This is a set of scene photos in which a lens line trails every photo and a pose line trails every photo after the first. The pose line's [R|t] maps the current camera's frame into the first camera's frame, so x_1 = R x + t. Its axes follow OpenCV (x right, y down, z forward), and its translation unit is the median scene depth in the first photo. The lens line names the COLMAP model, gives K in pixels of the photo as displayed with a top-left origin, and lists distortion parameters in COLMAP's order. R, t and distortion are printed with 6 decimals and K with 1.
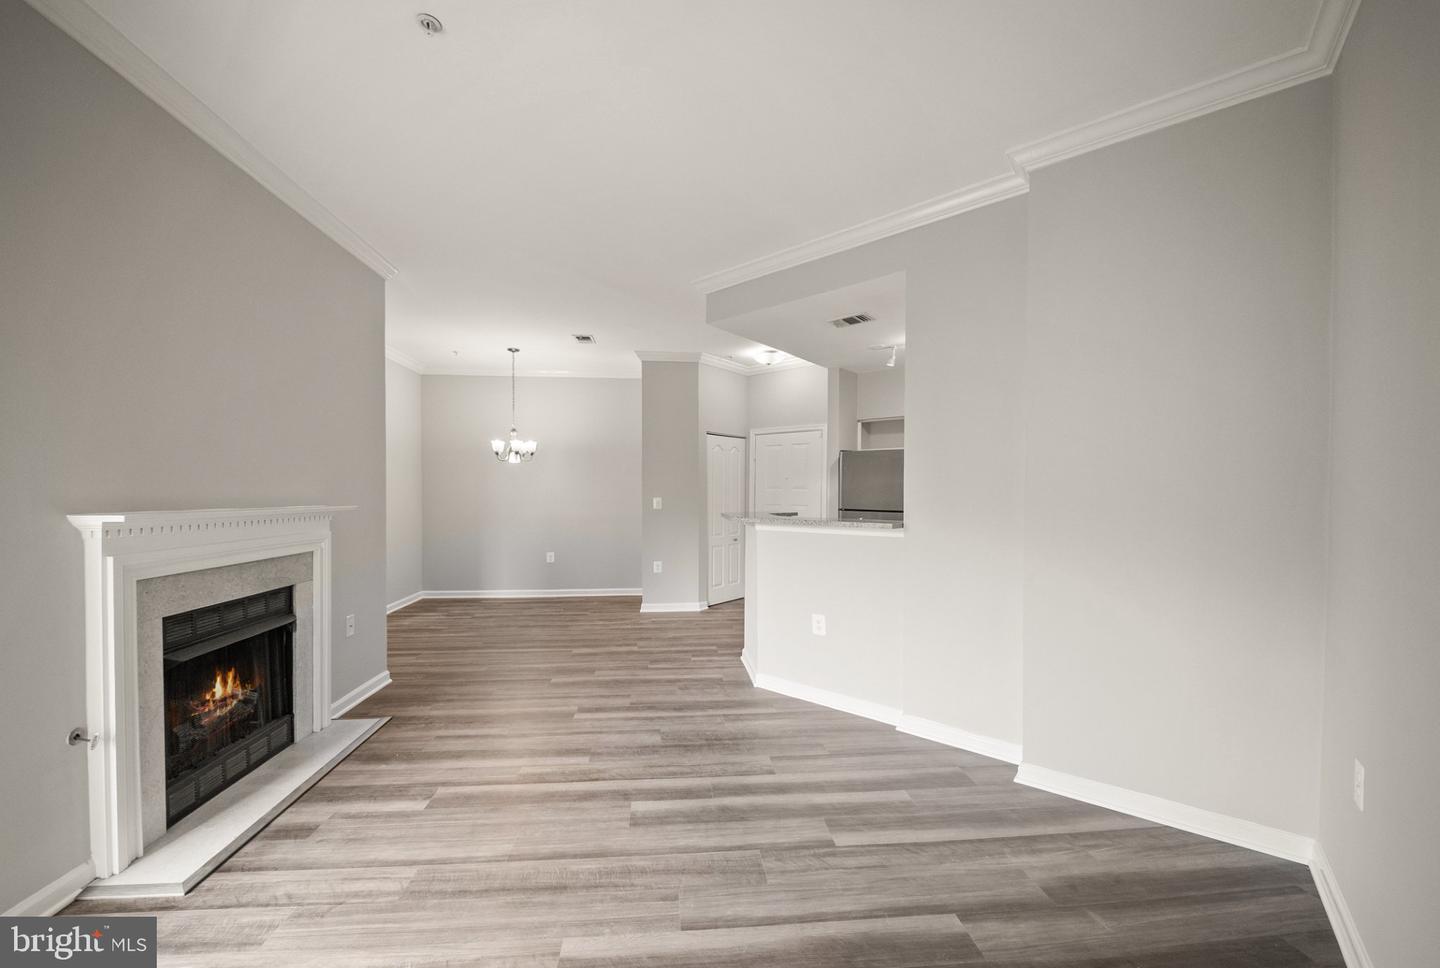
lens RADIAL K [[533.1, 0, 715.1], [0, 533.1, 493.1], [0, 0, 1]] dist [-0.000432, -0.000148]
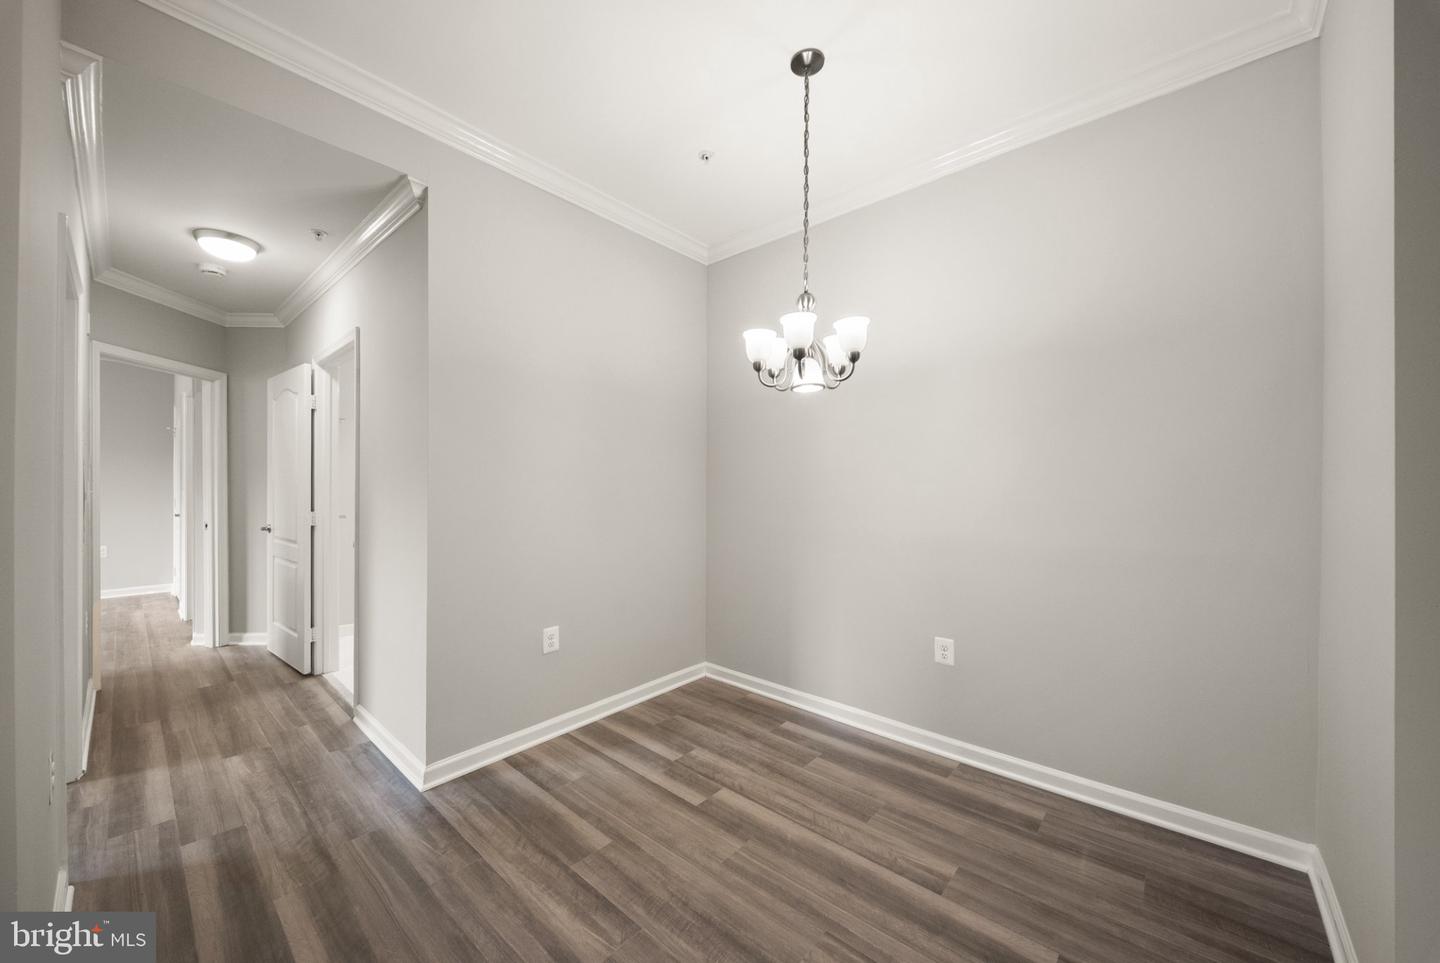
lens RADIAL K [[528.1, 0, 713.3], [0, 528.1, 487.6], [0, 0, 1]] dist [0.000645, -0.004453]
pose [[0.681877, 0.004051, -0.731456, -0.334649], [-0.004029, 0.999990, 0.001783, 0.009134], [0.731456, 0.001731, 0.681886, 1.429732]]
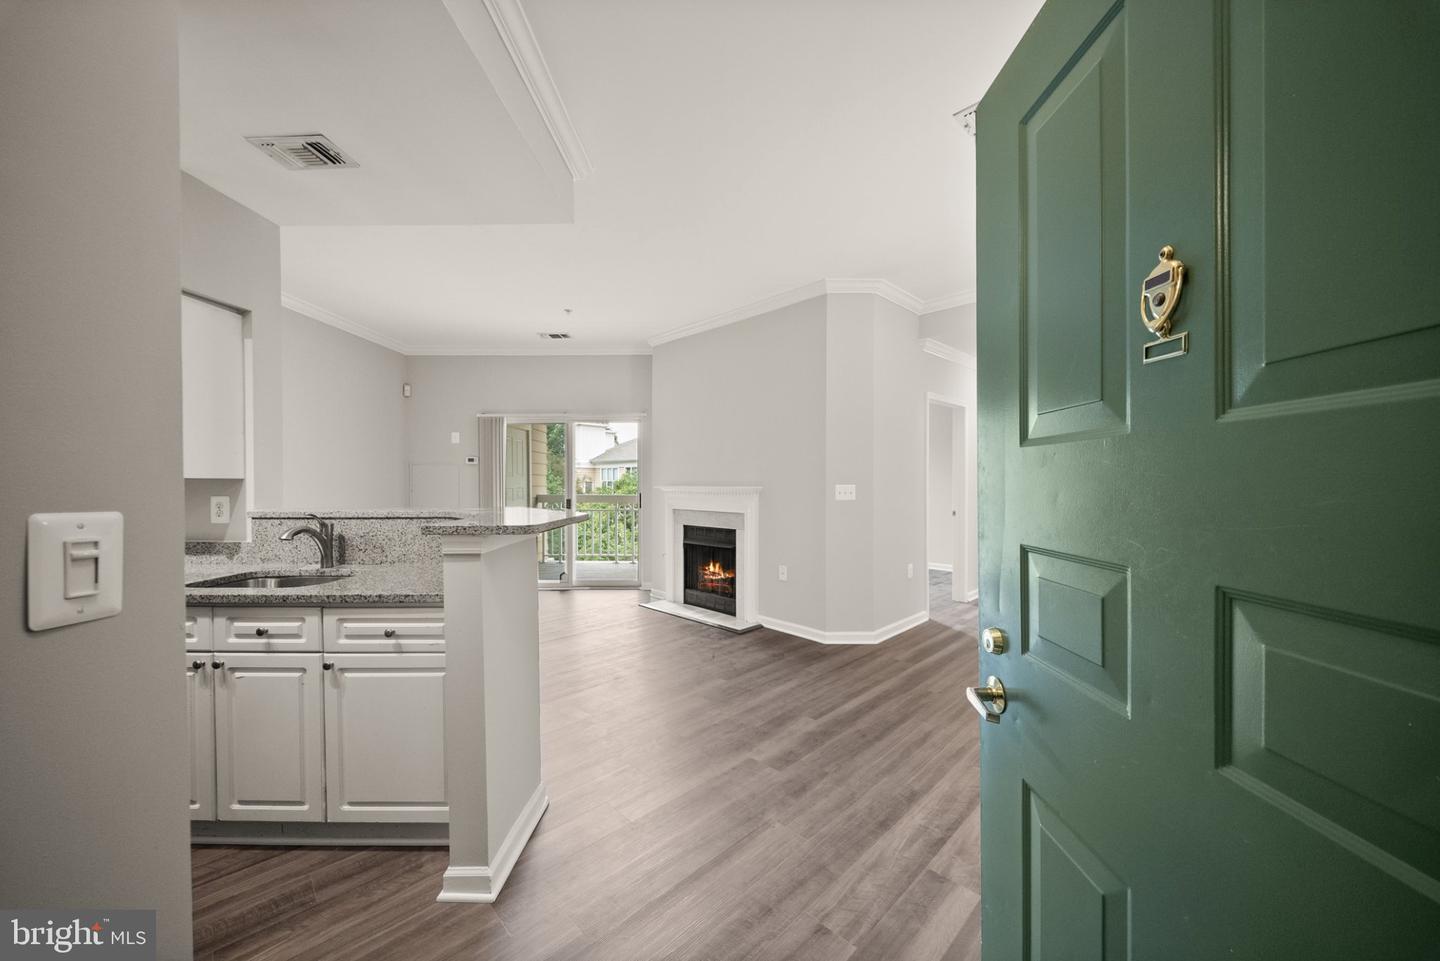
lens RADIAL K [[528.1, 0, 713.3], [0, 528.1, 486.6], [0, 0, 1]] dist [0.000645, -0.004453]
pose [[-0.781437, 0.001373, -0.623983, 0.352606], [-0.004217, 0.999963, 0.007481, 0.012291], [0.623970, 0.008477, -0.781402, 2.160204]]
